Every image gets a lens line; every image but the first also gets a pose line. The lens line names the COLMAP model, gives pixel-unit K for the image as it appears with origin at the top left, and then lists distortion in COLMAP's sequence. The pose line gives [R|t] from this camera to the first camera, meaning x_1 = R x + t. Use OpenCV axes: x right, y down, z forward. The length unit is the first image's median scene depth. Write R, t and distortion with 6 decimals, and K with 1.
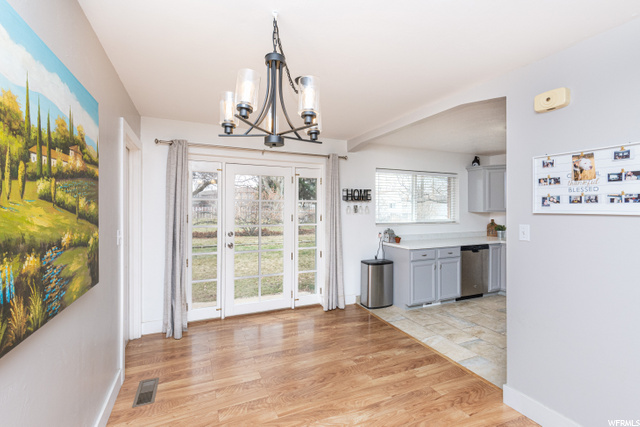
lens RADIAL K [[296.0, 0, 317.1], [0, 296.0, 208.7], [0, 0, 1]] dist [0.001368, 0.000005]
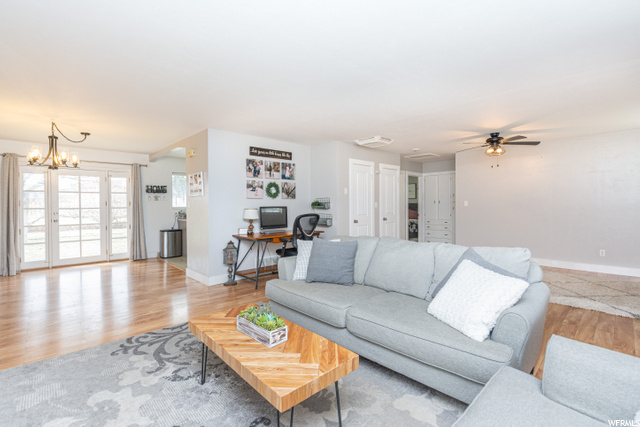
lens RADIAL K [[296.0, 0, 317.1], [0, 296.0, 208.7], [0, 0, 1]] dist [0.001368, 0.000005]
pose [[0.940053, -0.013203, 0.340772, 0.421311], [0.007620, 0.999814, 0.017716, 0.039507], [-0.340943, -0.014057, 0.939979, -0.835906]]
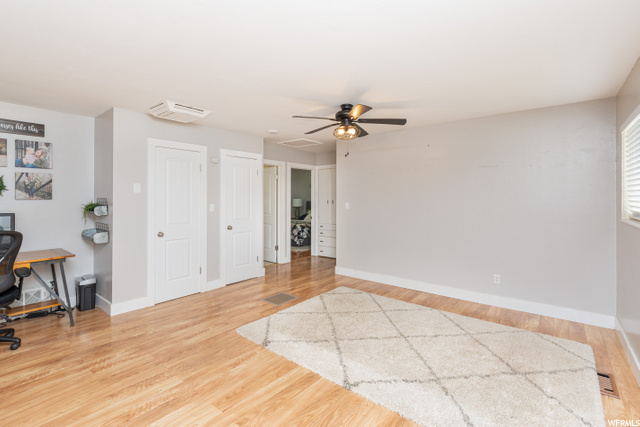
lens RADIAL K [[294.0, 0, 319.6], [0, 294.0, 199.8], [0, 0, 1]] dist [-0.000303, -0.000227]
pose [[0.887944, -0.002317, 0.459945, 1.075000], [-0.003170, 0.999933, 0.011157, 0.007001], [-0.459940, -0.011365, 0.887877, -0.621570]]
